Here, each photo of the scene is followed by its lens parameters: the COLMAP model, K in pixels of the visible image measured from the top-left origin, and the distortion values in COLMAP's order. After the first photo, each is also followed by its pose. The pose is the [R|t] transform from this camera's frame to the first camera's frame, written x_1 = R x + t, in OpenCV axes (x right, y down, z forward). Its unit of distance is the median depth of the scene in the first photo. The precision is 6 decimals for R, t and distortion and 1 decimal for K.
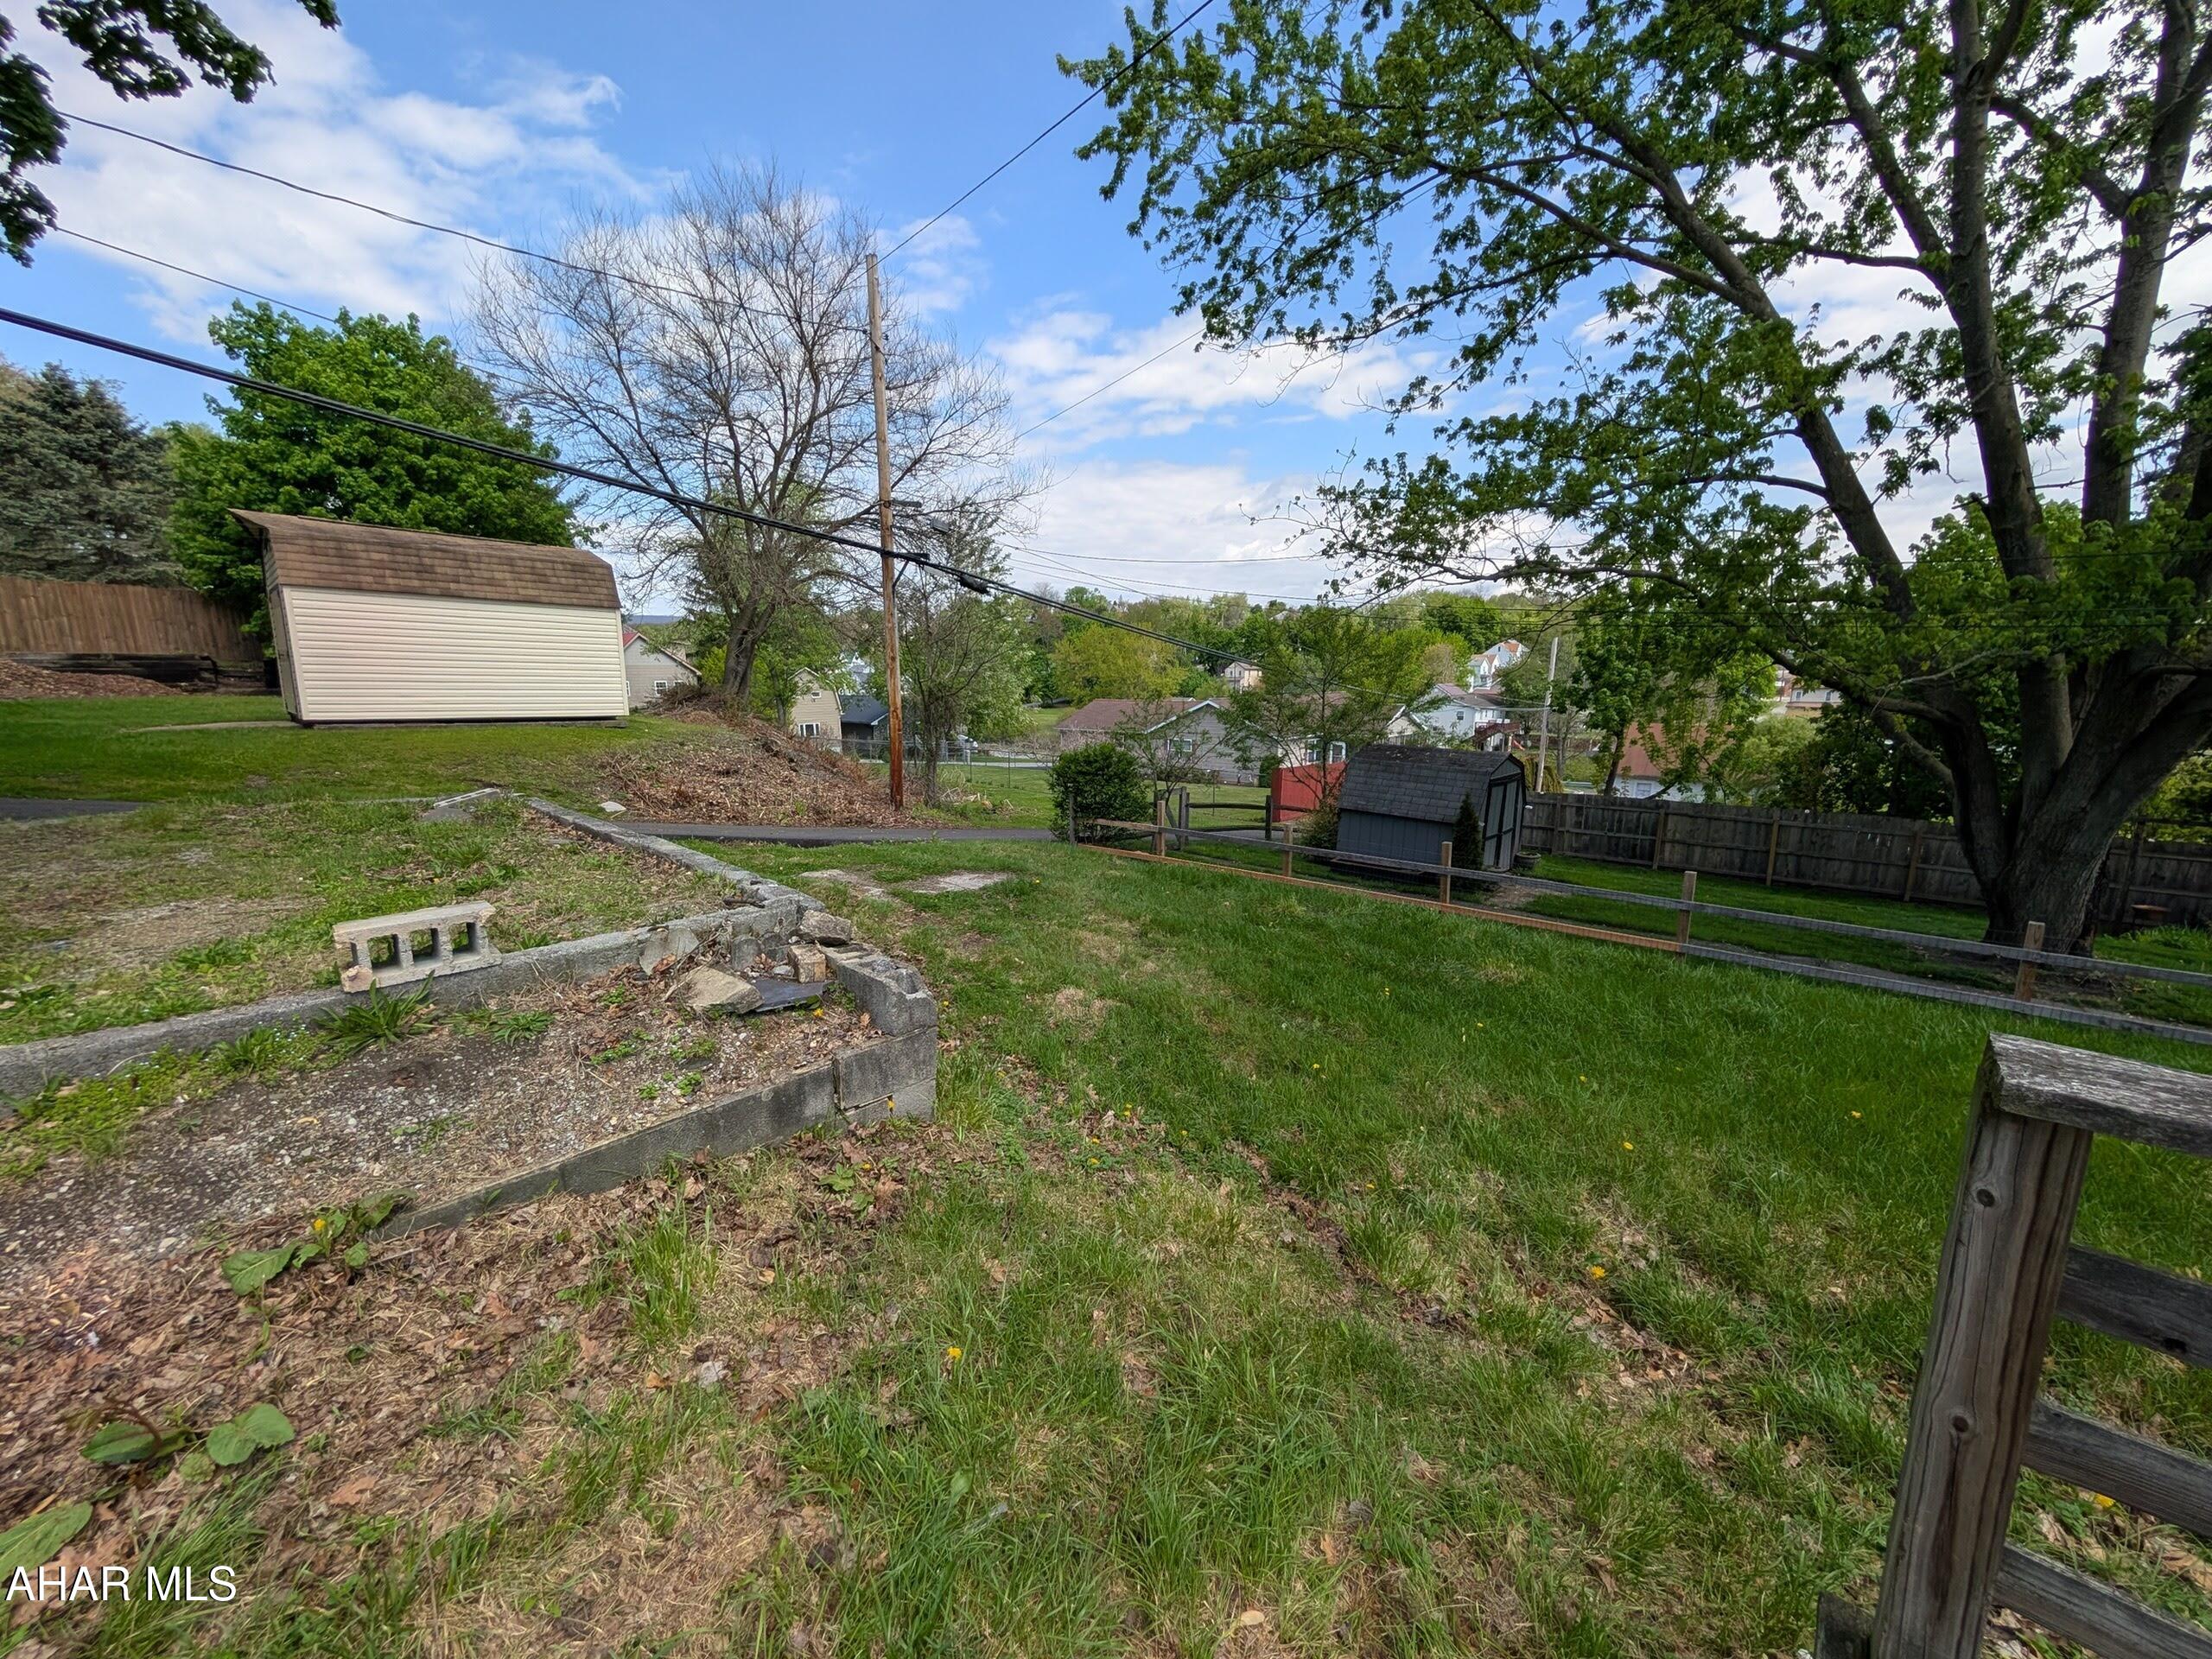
lens RADIAL K [[838.9, 0, 1100.0], [0, 838.9, 839.3], [0, 0, 1]] dist [0.001265, 0.000115]
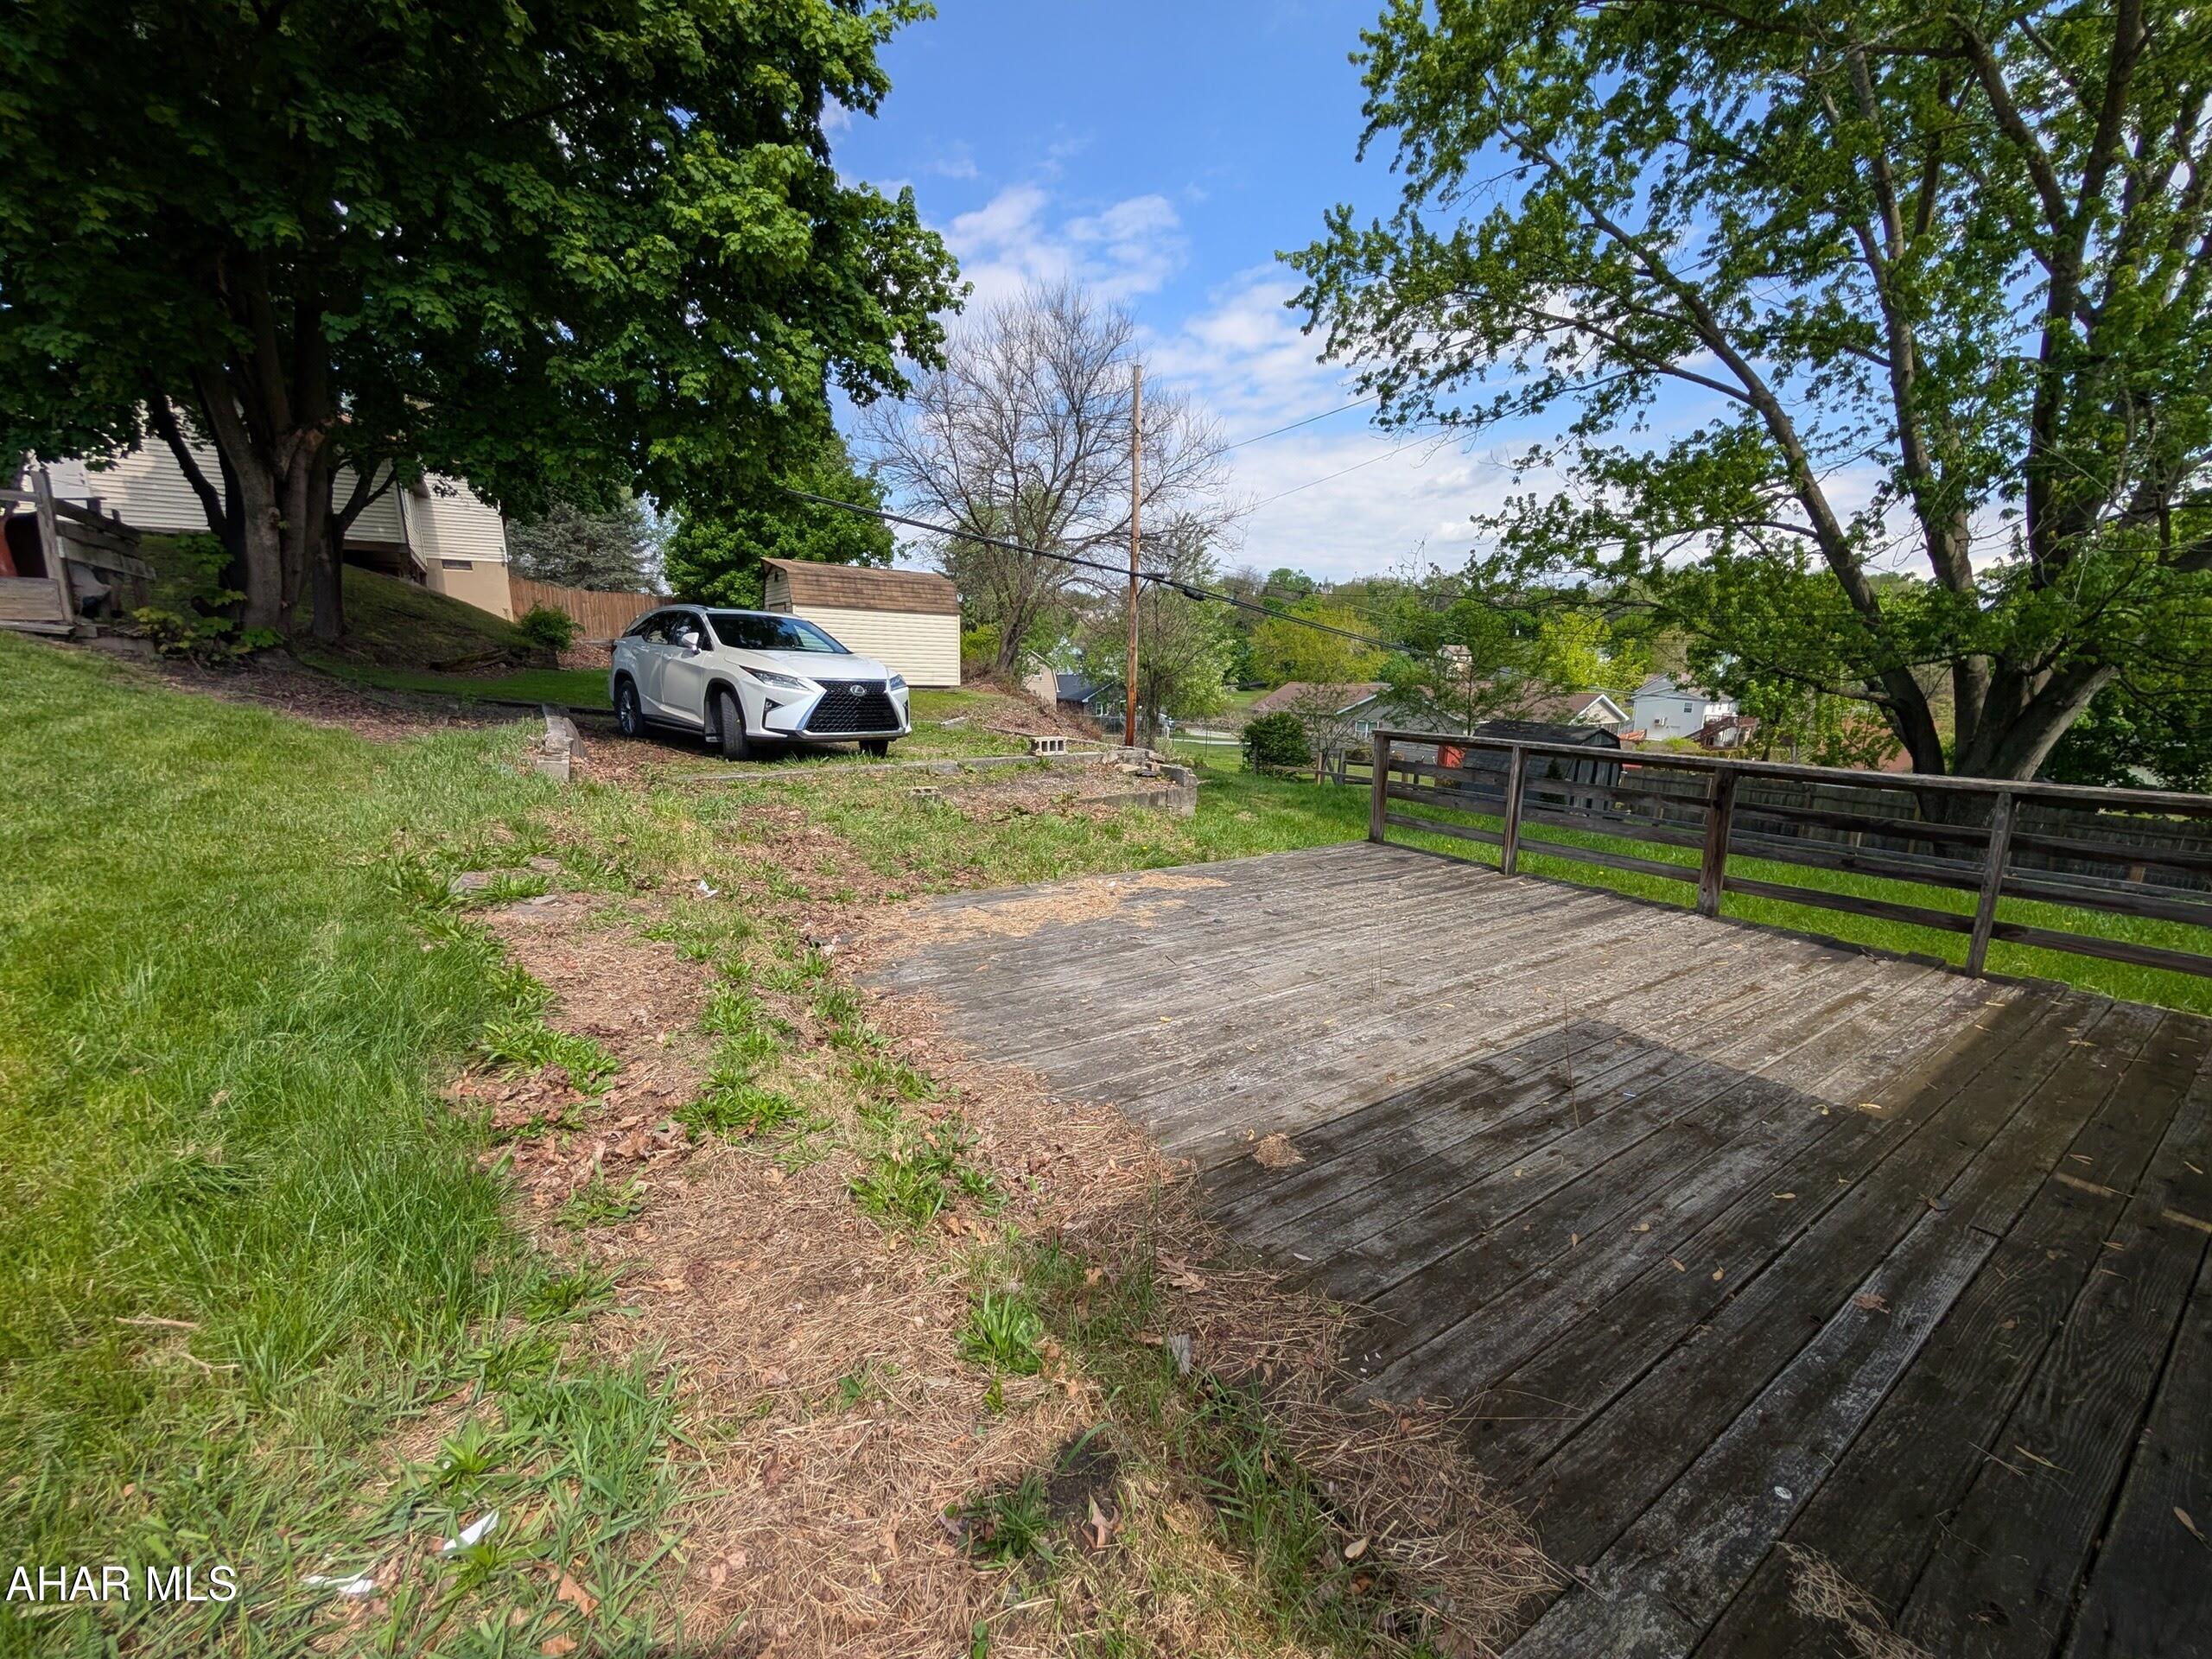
lens RADIAL K [[838.9, 0, 1100.0], [0, 838.9, 839.3], [0, 0, 1]] dist [0.001265, 0.000115]
pose [[0.973733, 0.059851, -0.219688, 0.029085], [-0.055393, 0.998115, 0.026404, 0.077063], [0.220854, -0.013541, 0.975213, -0.432545]]
